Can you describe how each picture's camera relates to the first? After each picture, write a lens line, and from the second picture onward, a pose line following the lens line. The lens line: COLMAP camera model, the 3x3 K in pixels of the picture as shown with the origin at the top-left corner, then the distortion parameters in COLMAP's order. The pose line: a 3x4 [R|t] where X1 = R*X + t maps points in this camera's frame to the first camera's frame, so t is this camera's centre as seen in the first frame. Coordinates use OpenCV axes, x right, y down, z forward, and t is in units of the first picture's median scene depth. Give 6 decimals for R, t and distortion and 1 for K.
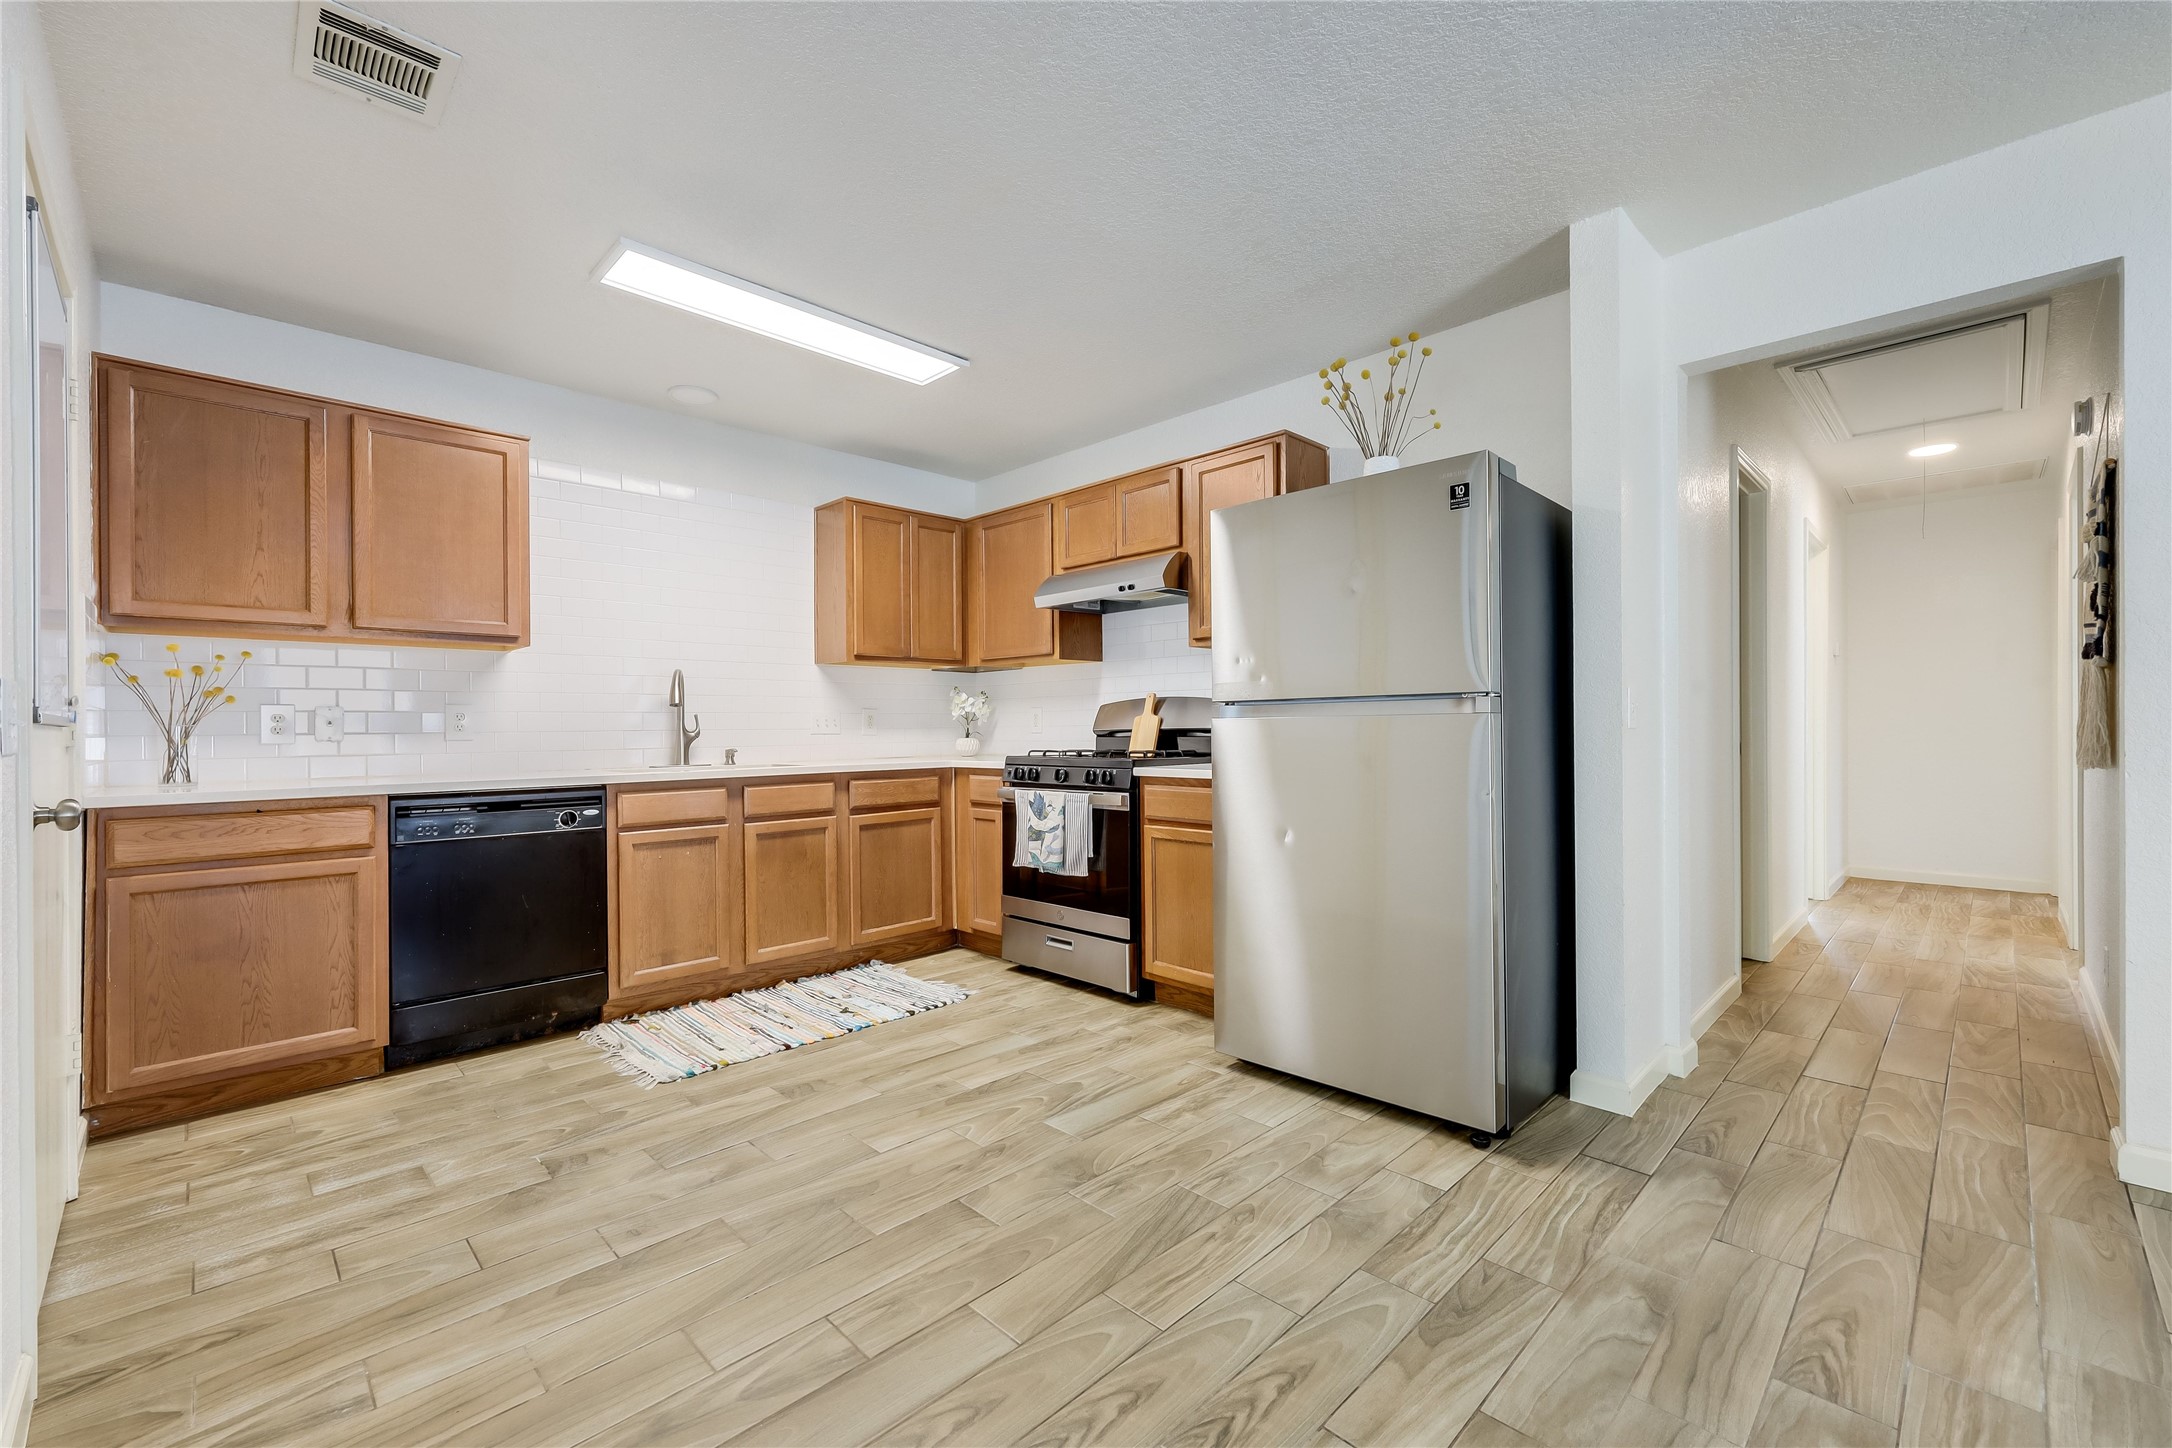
lens RADIAL K [[865.9, 0, 1086.0], [0, 865.9, 724.0], [0, 0, 1]] dist [0.002221, 0.000264]
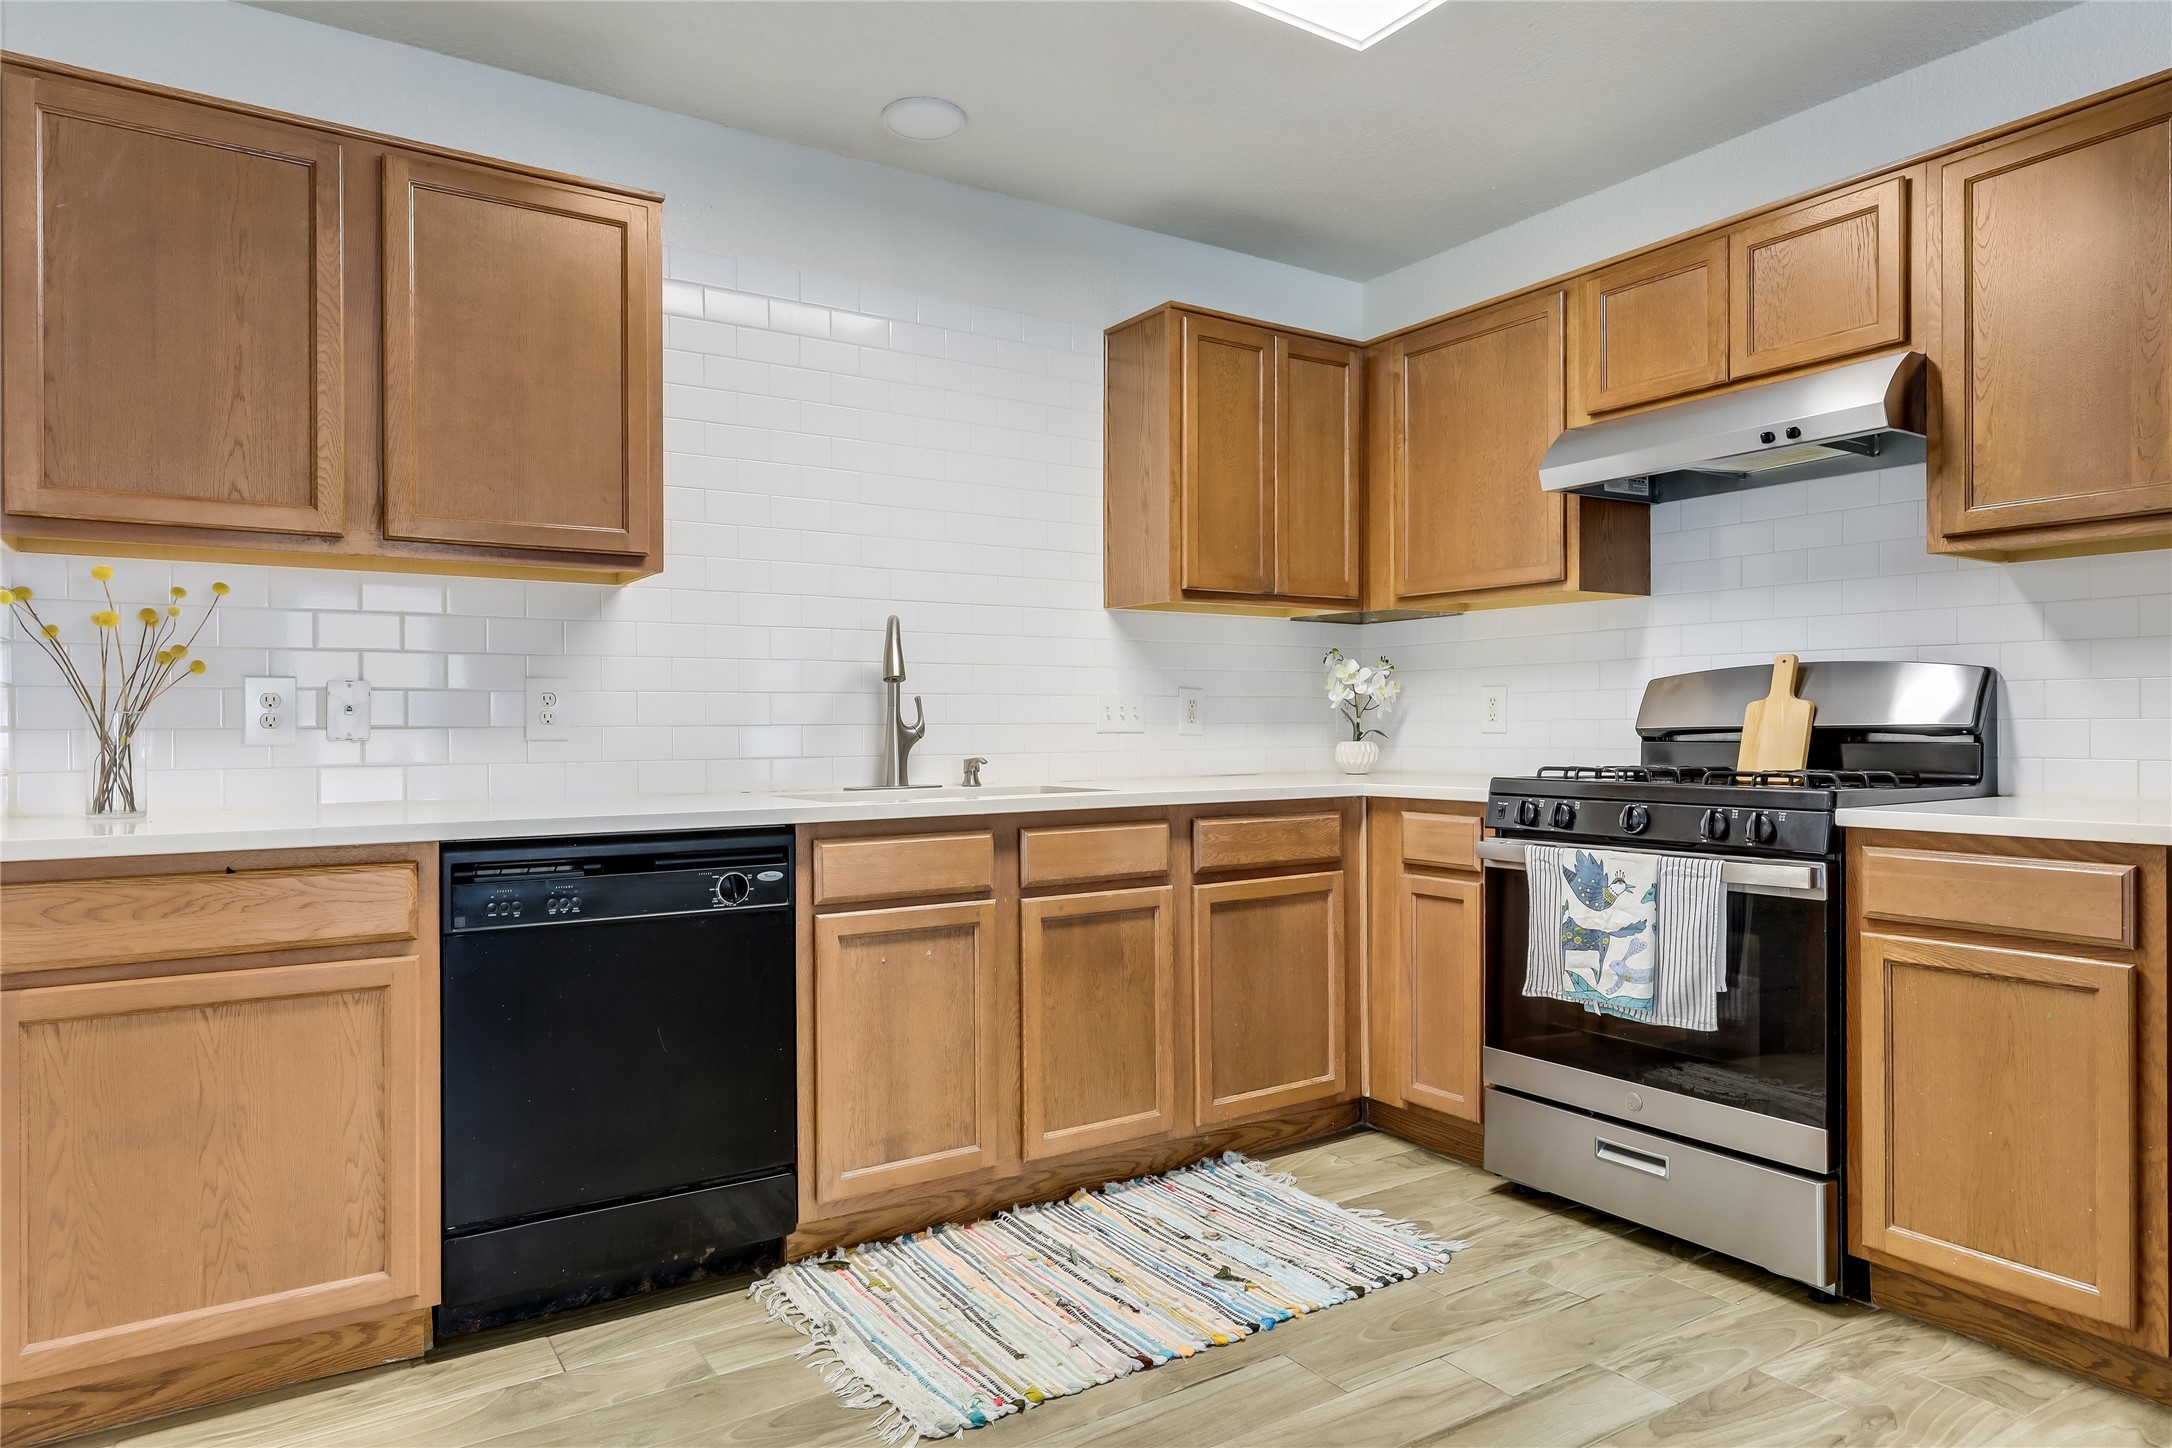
lens RADIAL K [[1239.1, 0, 1086.0], [0, 1239.1, 724.0], [0, 0, 1]] dist [0.003079, -0.000118]
pose [[0.981746, 0.004633, -0.190138, -0.226530], [-0.003696, 0.999979, 0.005285, 0.002564], [0.190159, -0.004486, 0.981743, 0.274378]]
